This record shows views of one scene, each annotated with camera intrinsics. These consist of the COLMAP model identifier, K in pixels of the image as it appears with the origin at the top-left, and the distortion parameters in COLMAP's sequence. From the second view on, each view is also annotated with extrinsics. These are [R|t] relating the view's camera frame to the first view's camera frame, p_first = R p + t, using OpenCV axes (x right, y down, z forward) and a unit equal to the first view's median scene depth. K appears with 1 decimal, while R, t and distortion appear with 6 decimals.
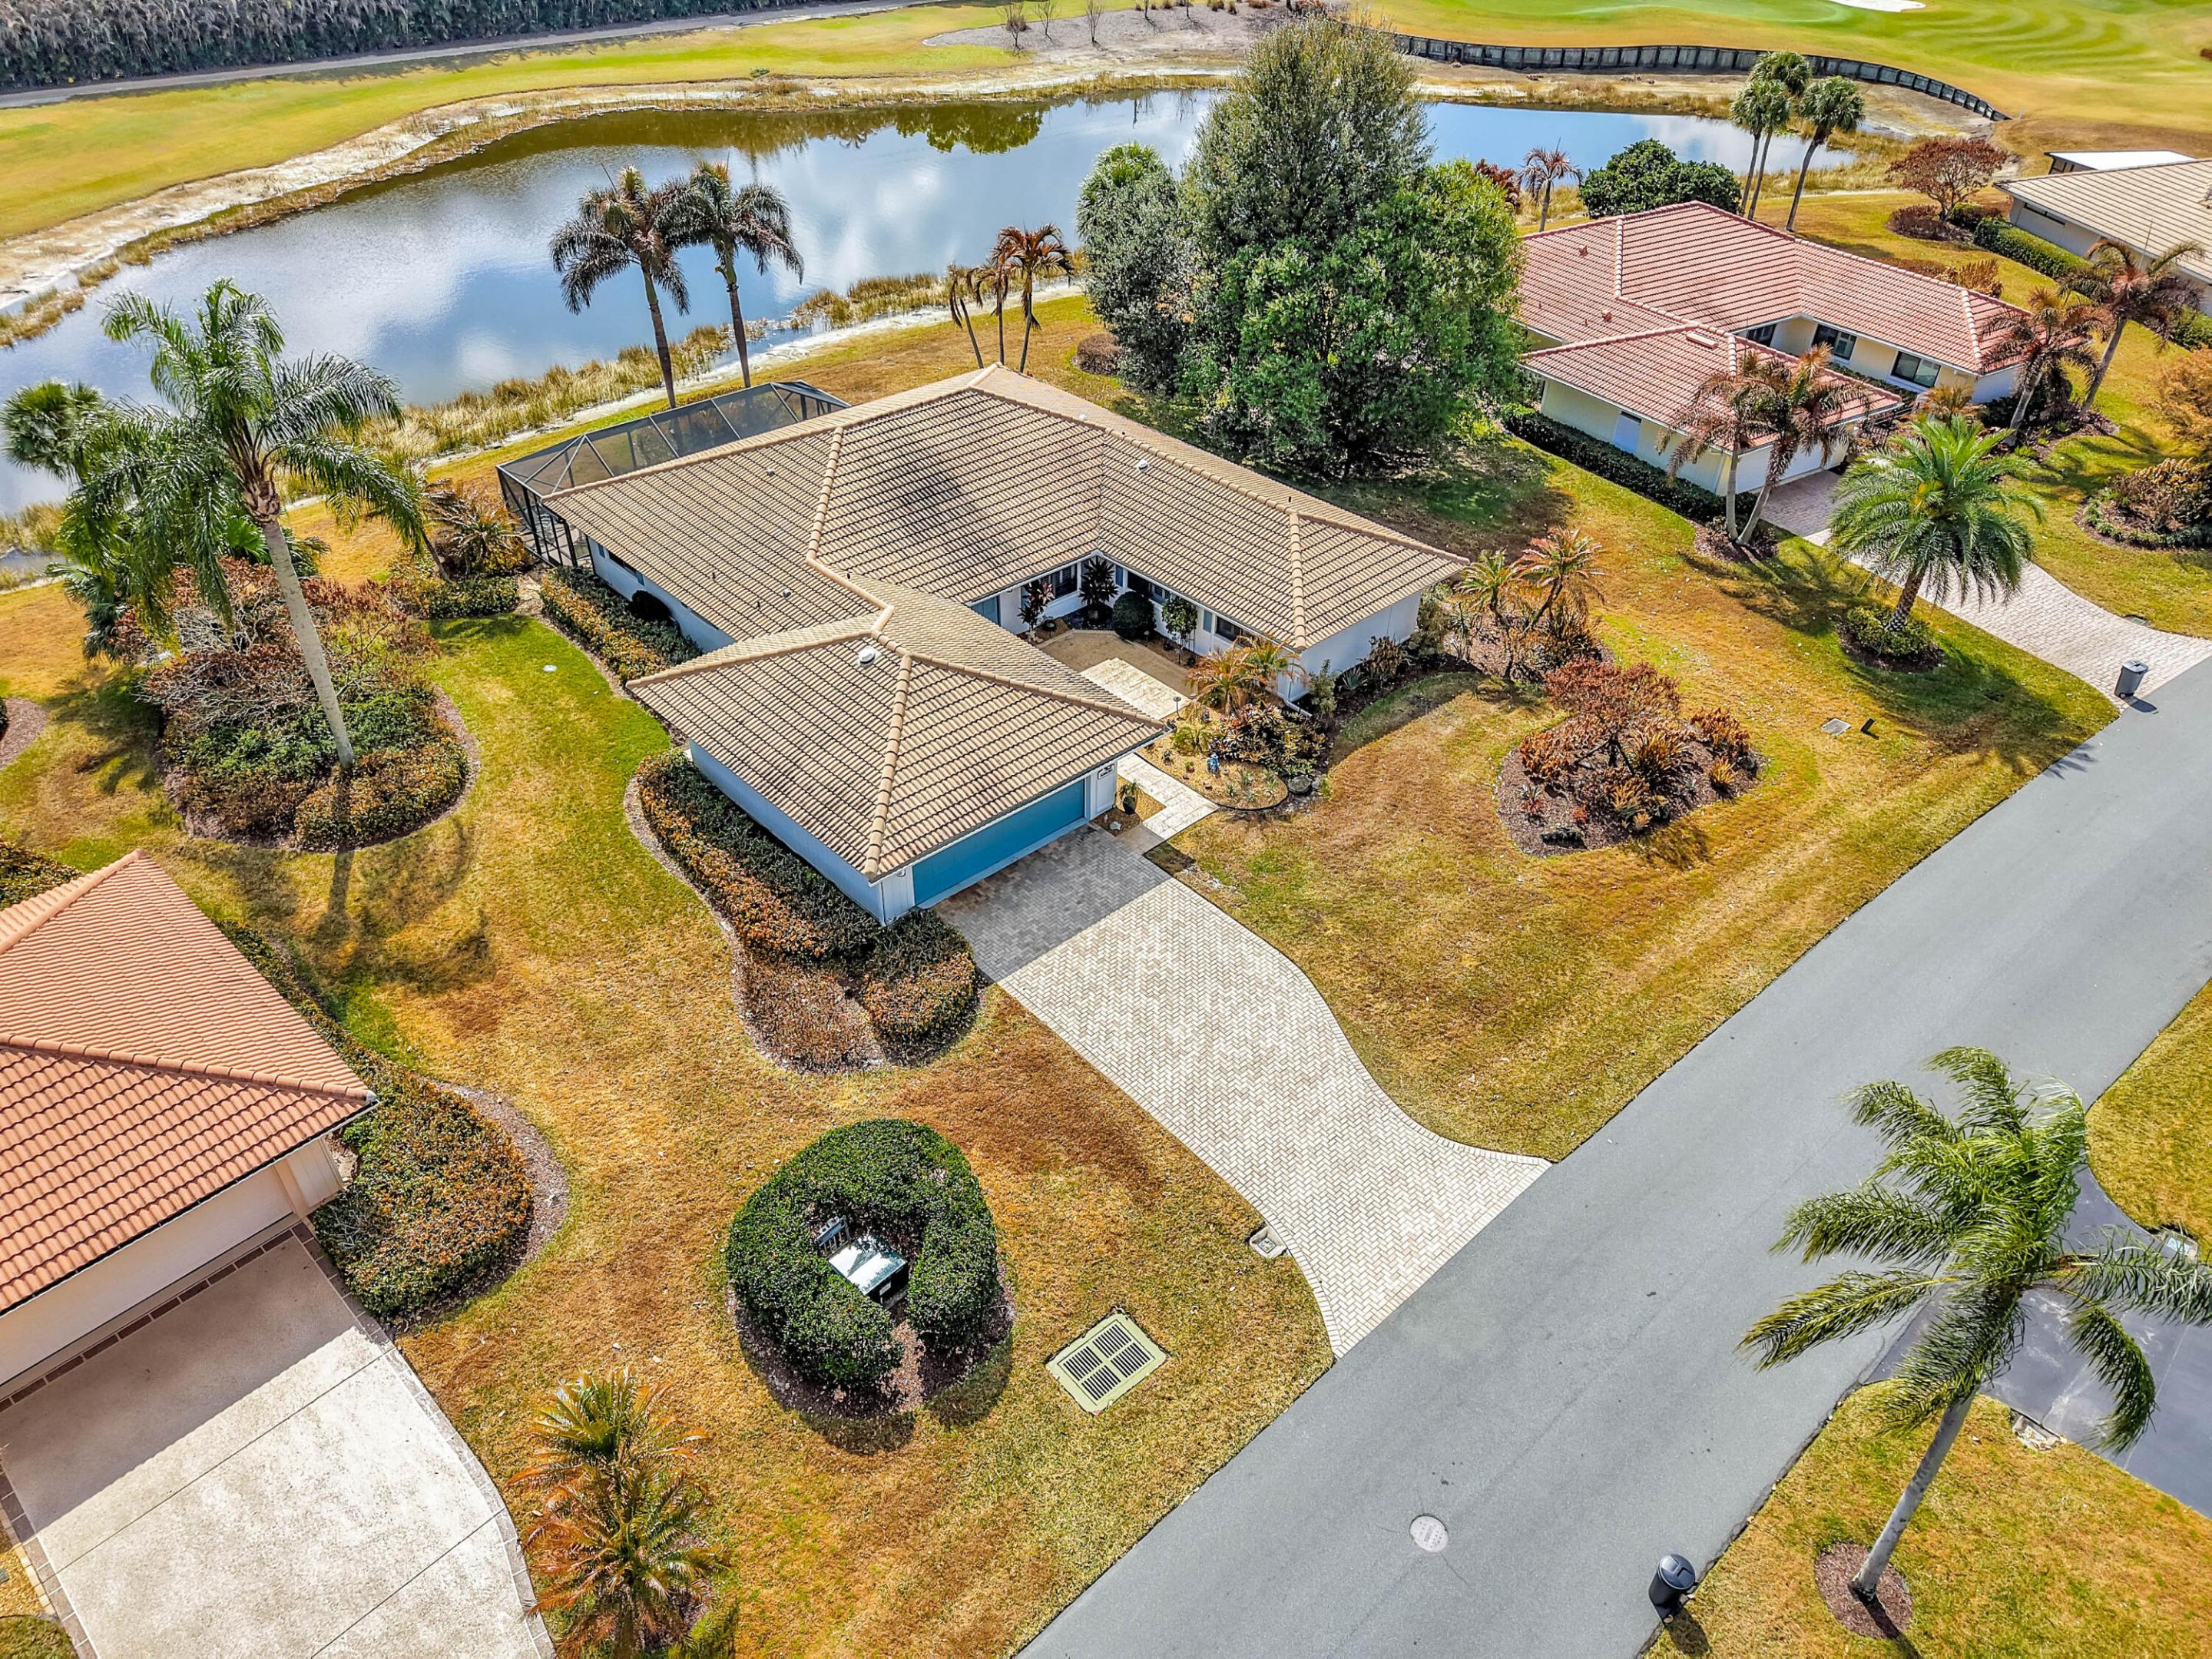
lens RADIAL K [[1523.4, 0, 1091.0], [0, 1523.4, 798.1], [0, 0, 1]] dist [0.012255, -0.007690]
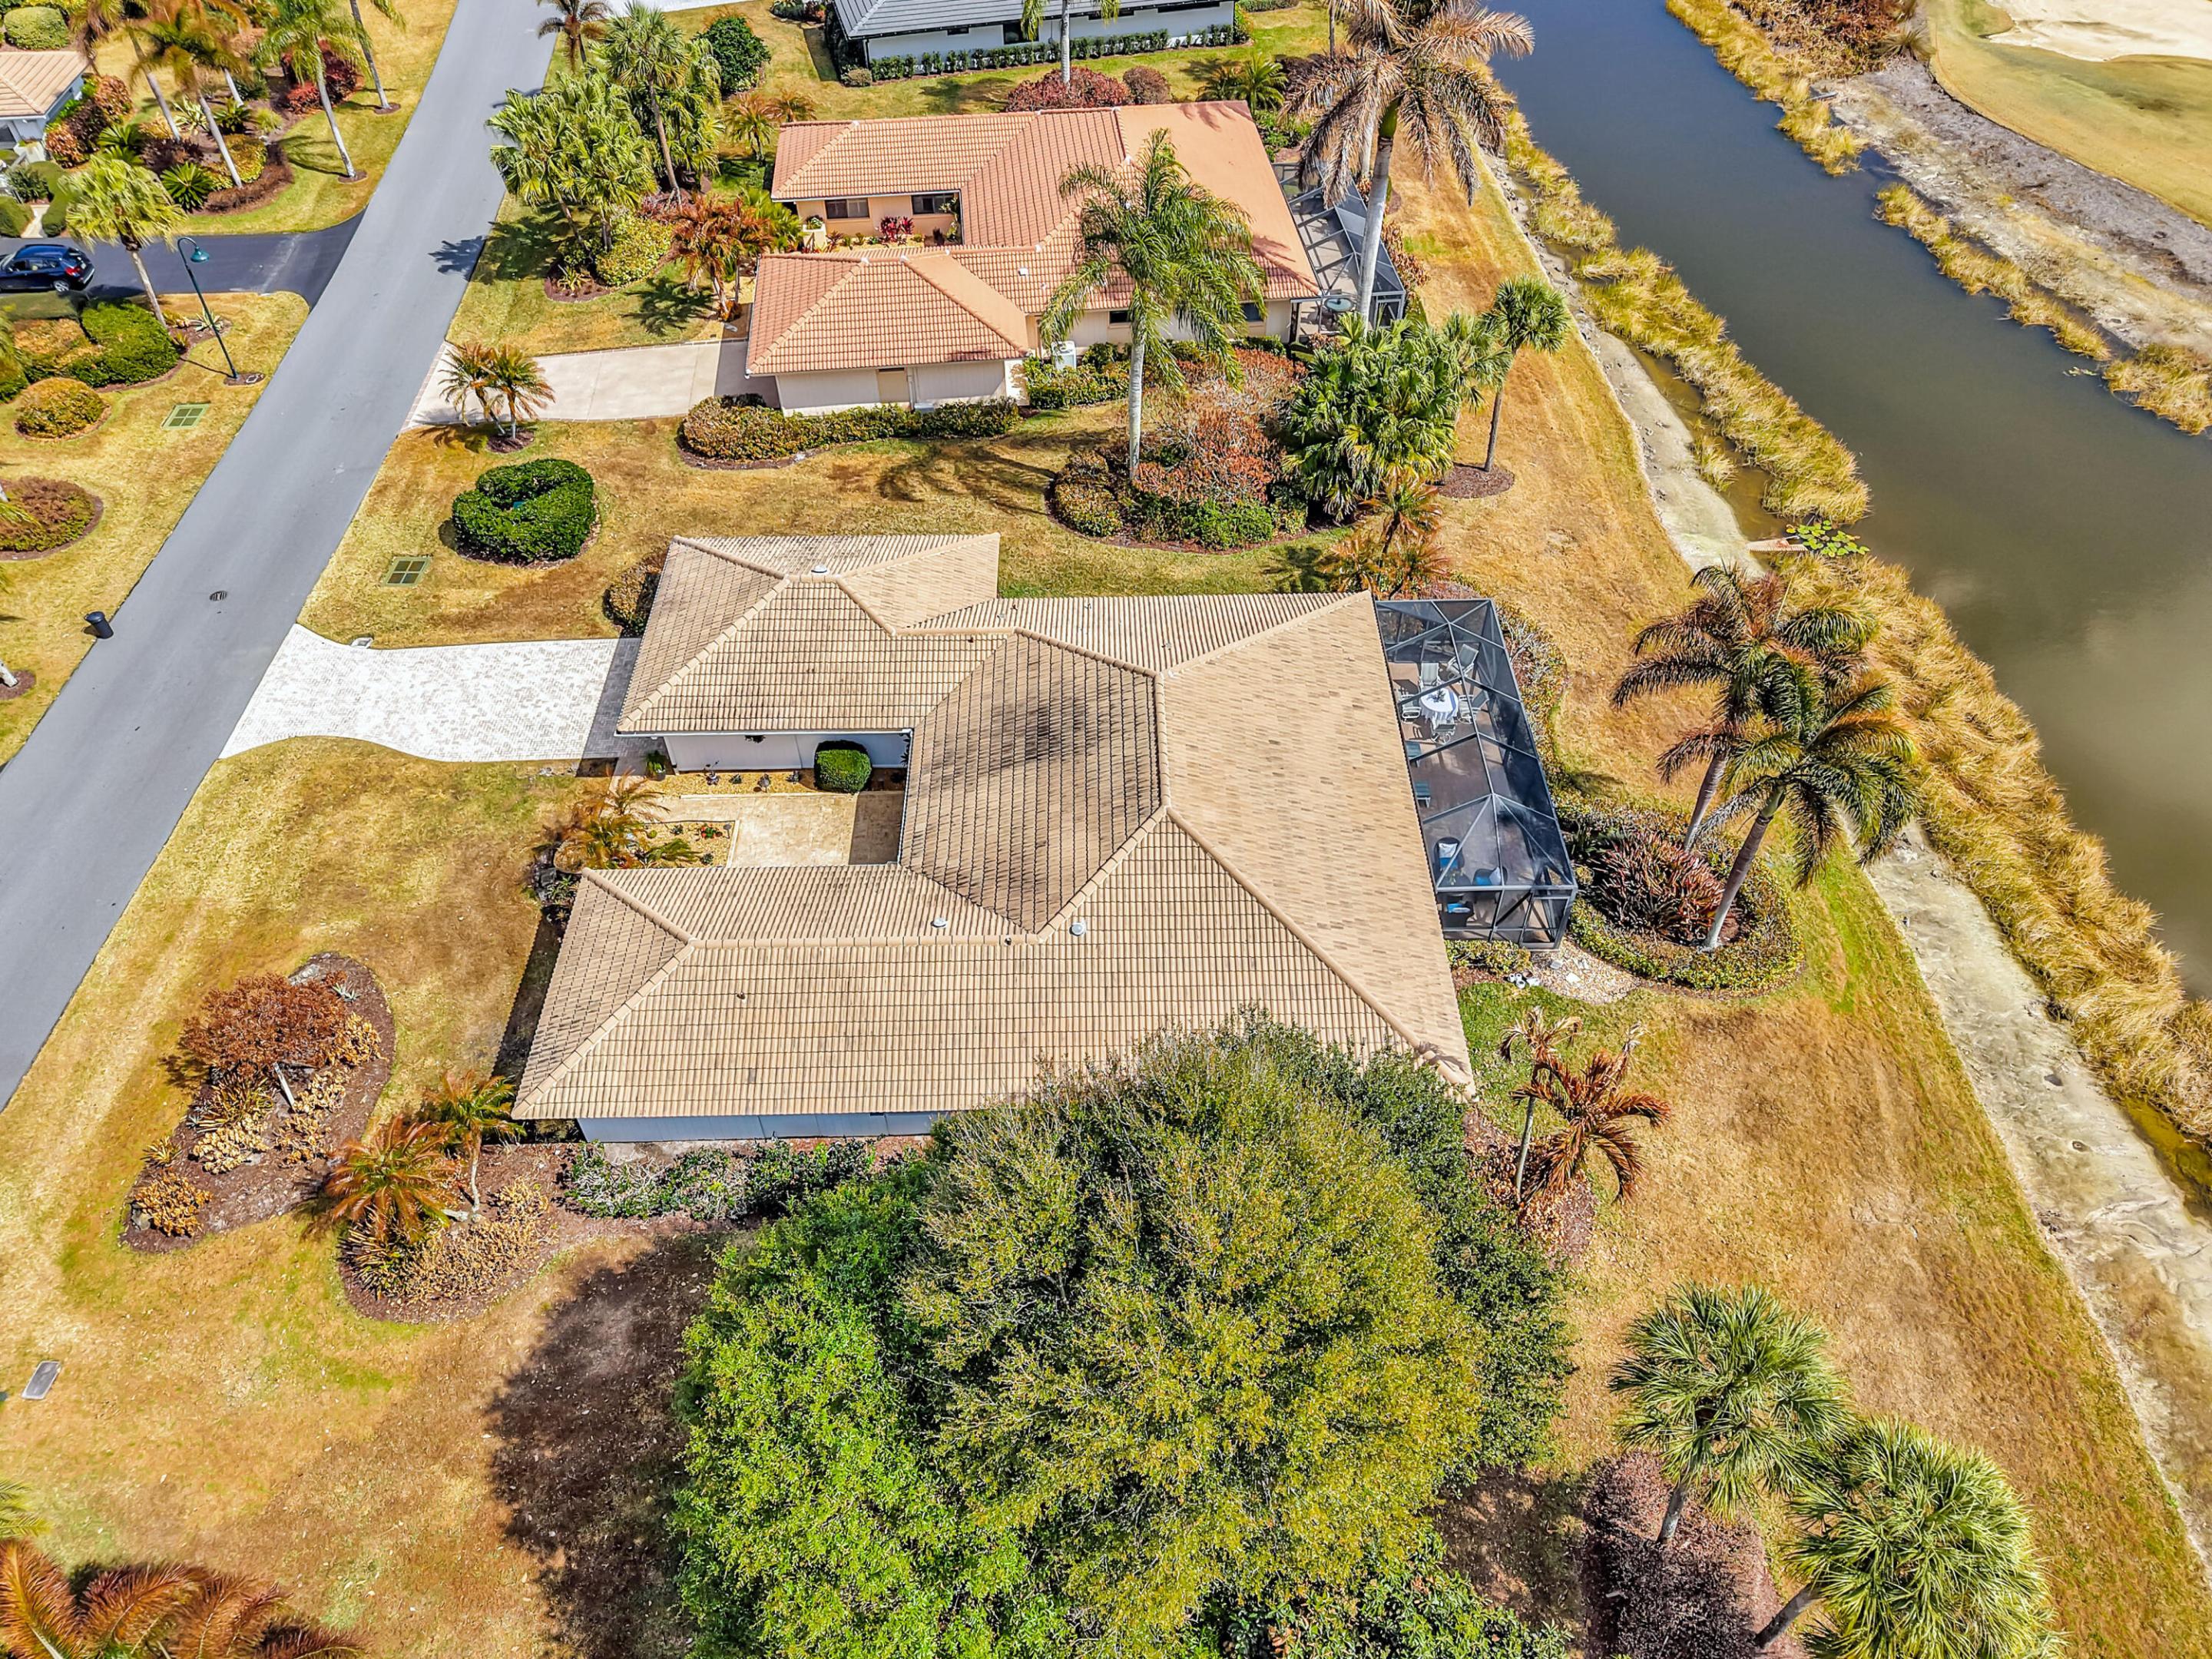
lens RADIAL K [[1582.5, 0, 1106.0], [0, 1582.5, 829.5], [0, 0, 1]] dist [0.005795, -0.005481]
pose [[-0.671262, 0.531089, -0.517061, 0.435352], [-0.431547, 0.287137, 0.855172, -1.143117], [0.602640, 0.797181, 0.036446, 1.183110]]
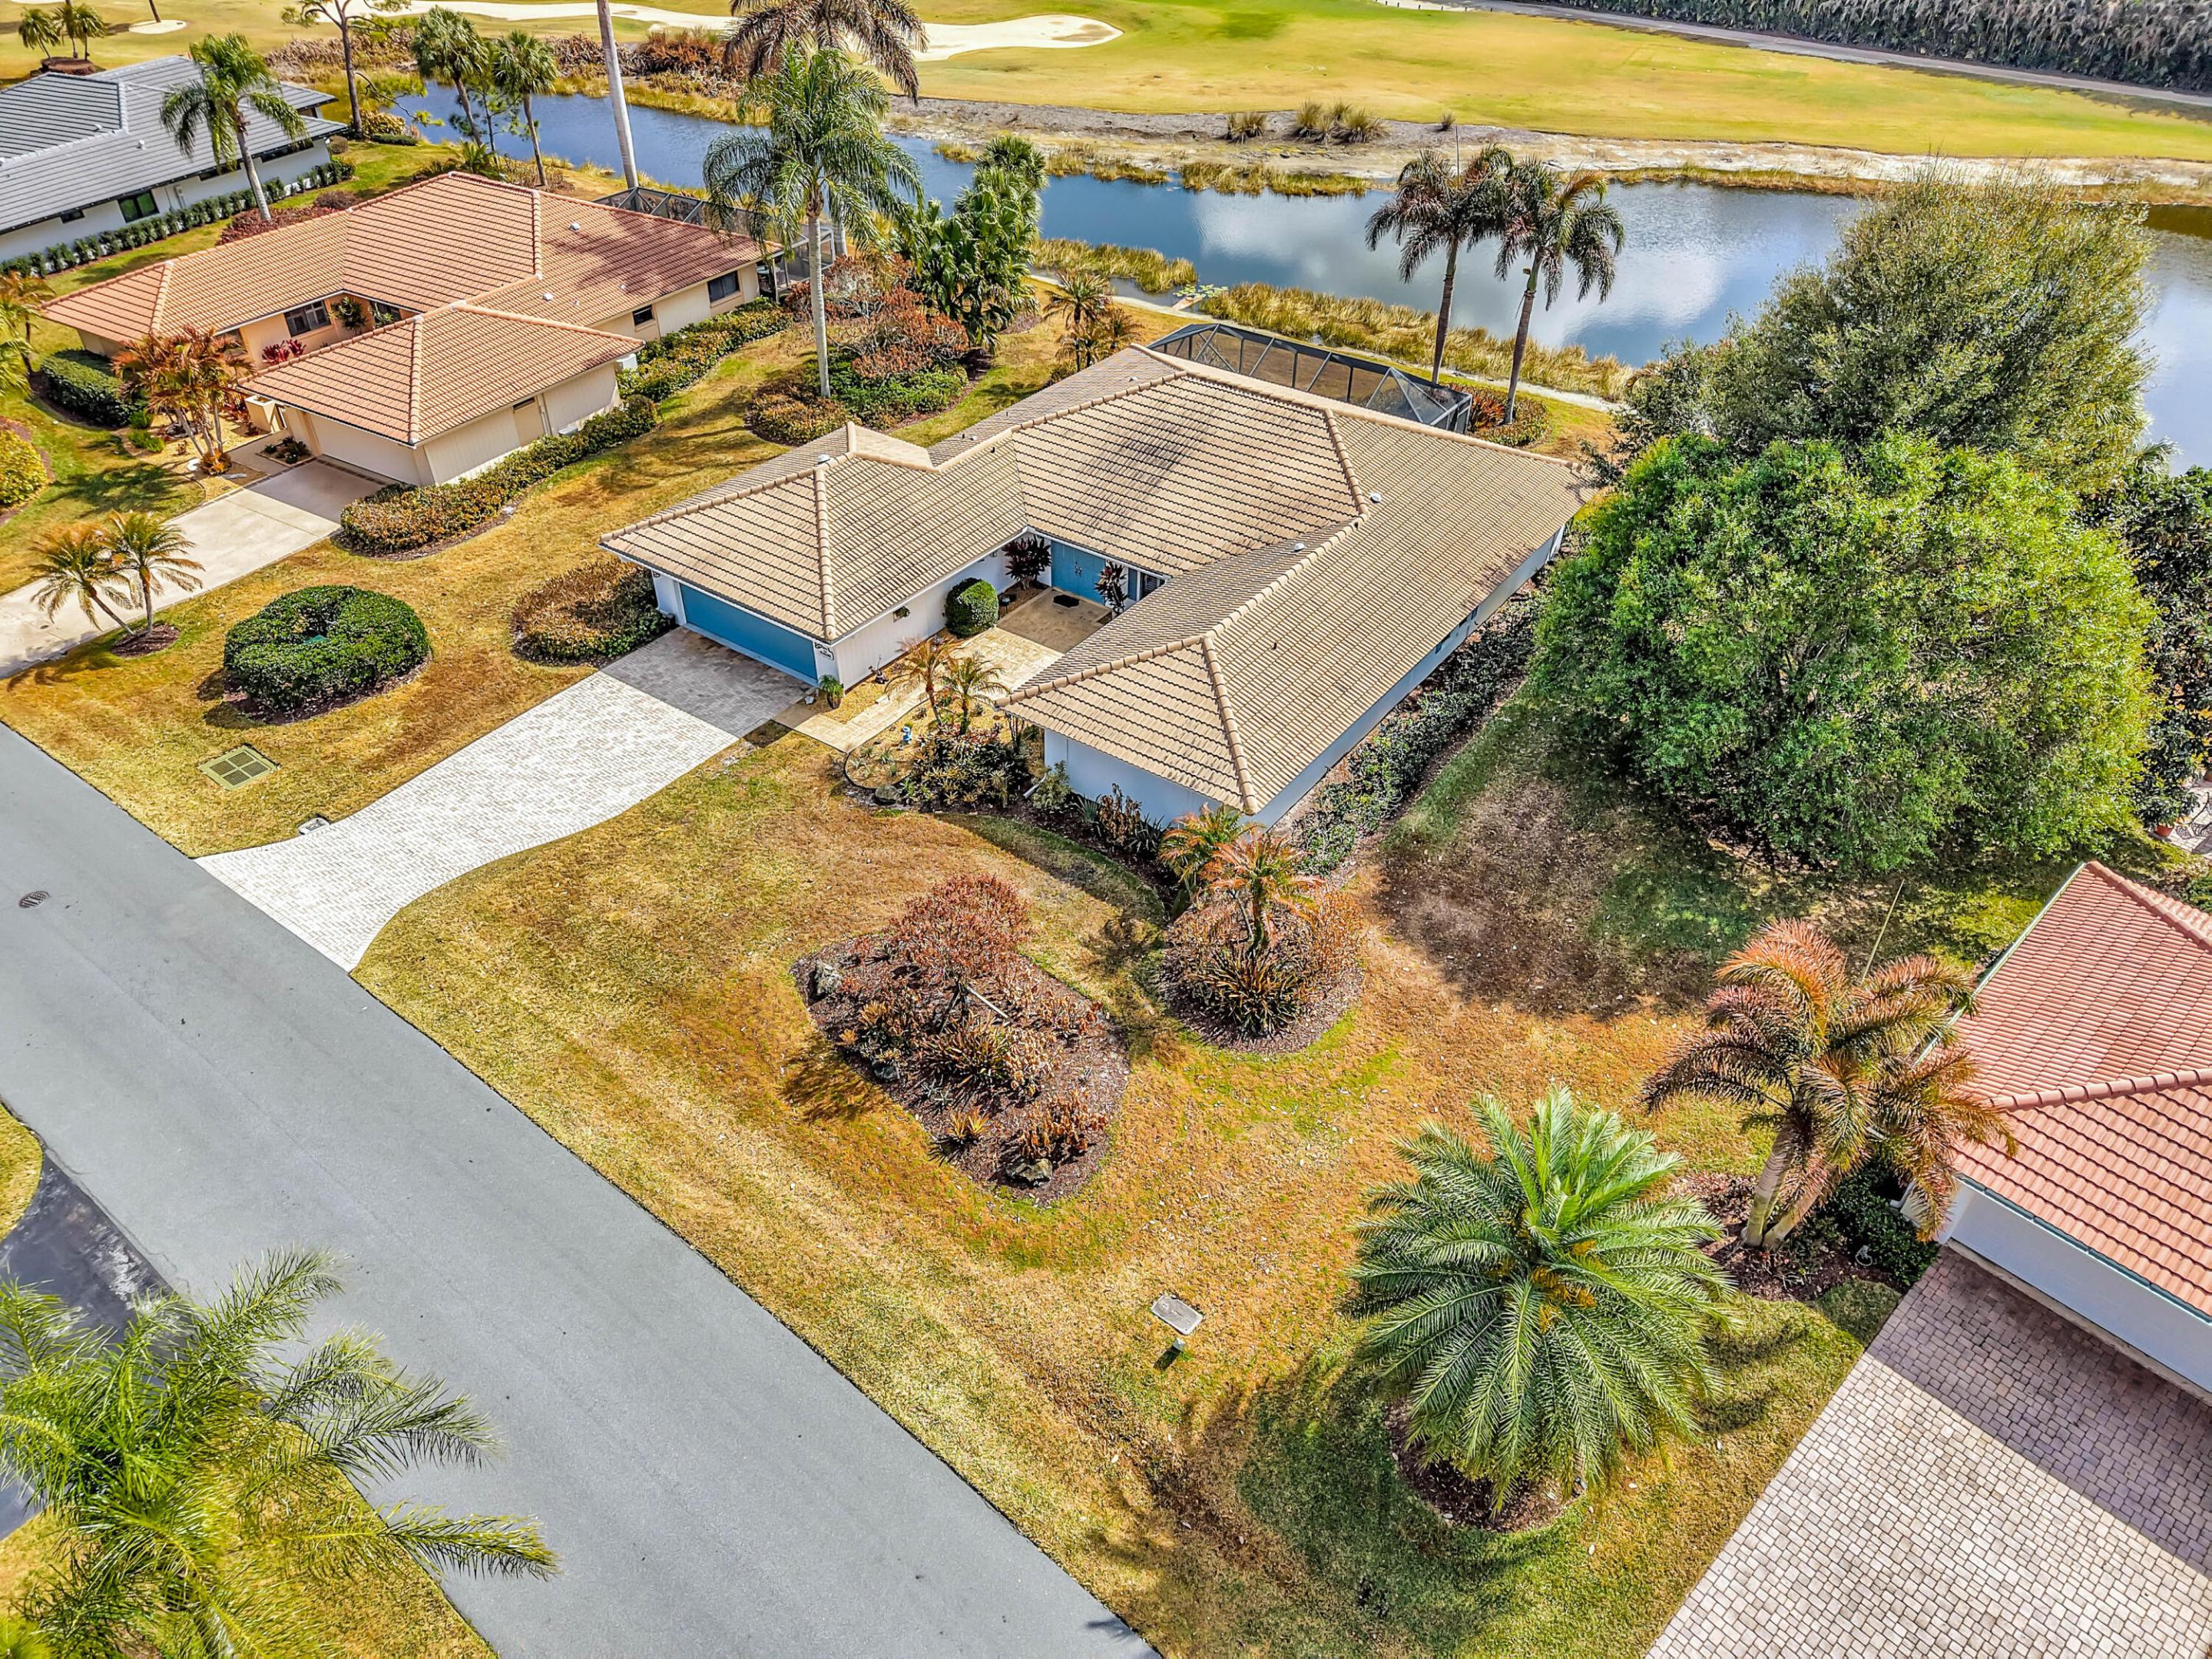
lens RADIAL K [[1471.5, 0, 1106.0], [0, 1471.5, 829.5], [0, 0, 1]] dist [0.005176, 0.002621]
pose [[0.201152, 0.600984, -0.773535, 0.915370], [-0.579898, 0.709490, 0.400427, -0.454461], [0.789465, 0.368024, 0.491225, 0.670110]]
